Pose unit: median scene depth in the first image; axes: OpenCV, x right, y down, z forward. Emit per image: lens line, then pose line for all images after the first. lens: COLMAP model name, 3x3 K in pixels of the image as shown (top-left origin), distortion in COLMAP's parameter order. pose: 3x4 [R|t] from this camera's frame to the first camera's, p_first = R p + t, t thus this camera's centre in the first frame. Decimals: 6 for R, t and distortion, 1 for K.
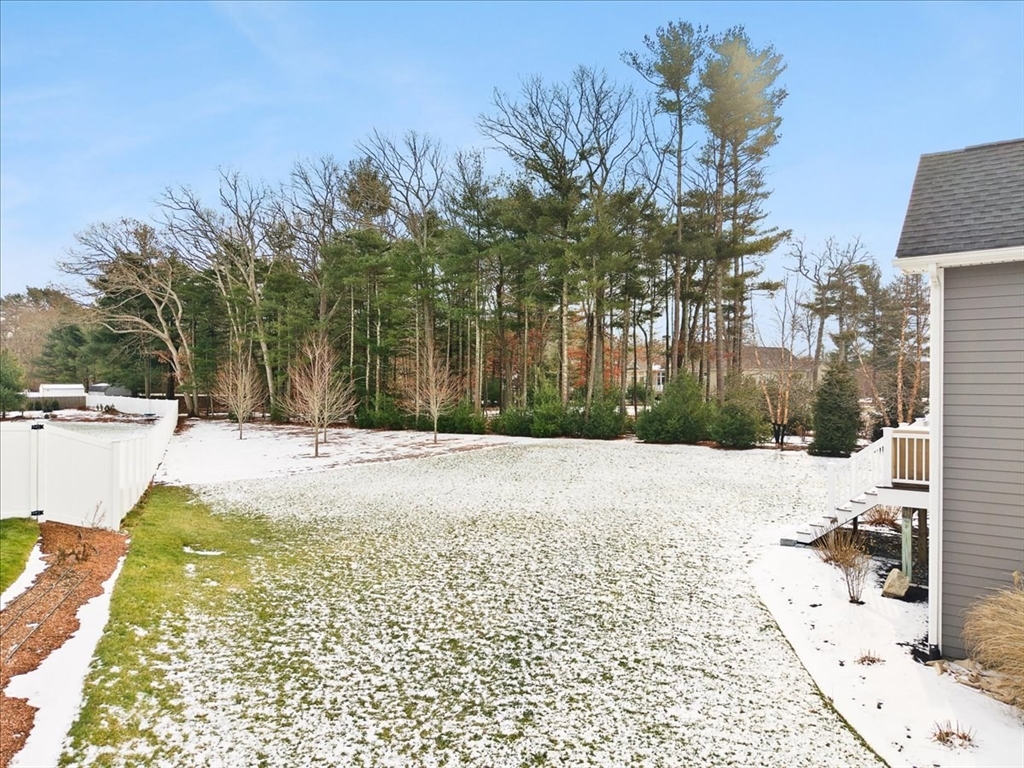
lens RADIAL K [[686.1, 0, 512.1], [0, 686.1, 383.0], [0, 0, 1]] dist [0.006767, -0.005128]
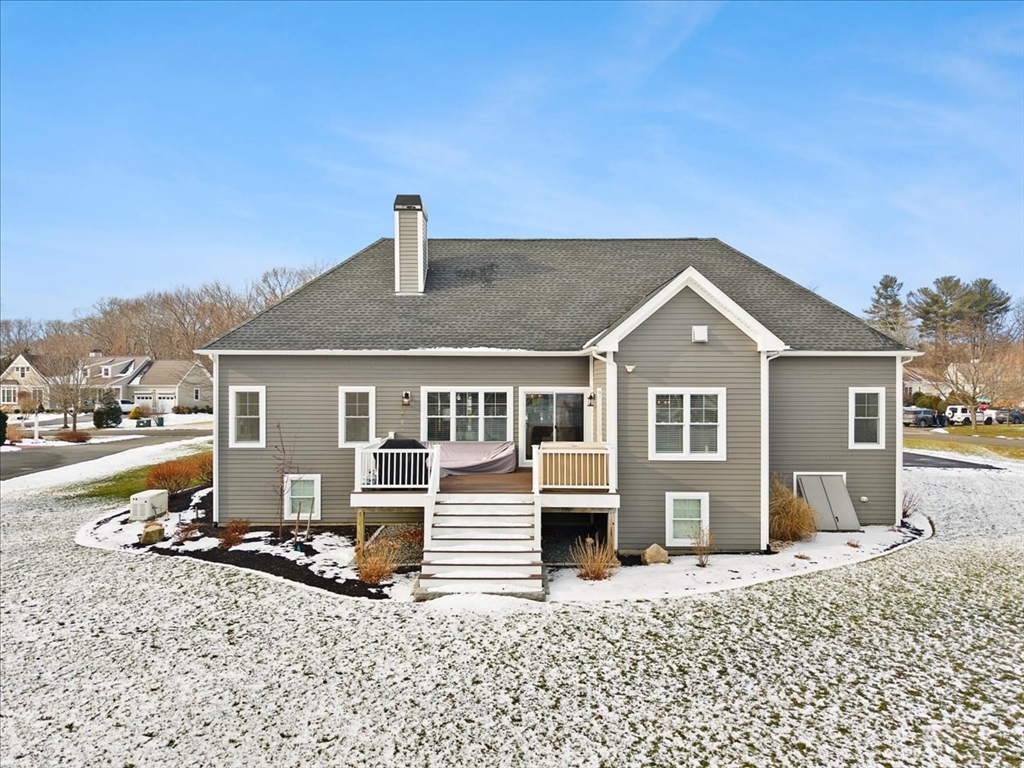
lens RADIAL K [[686.1, 0, 511.2], [0, 686.1, 386.1], [0, 0, 1]] dist [0.006767, -0.005128]
pose [[-0.609626, -0.000962, 0.792688, -0.378494], [-0.001433, 0.999999, 0.000112, -0.053711], [-0.792688, -0.001068, -0.609627, 2.146628]]
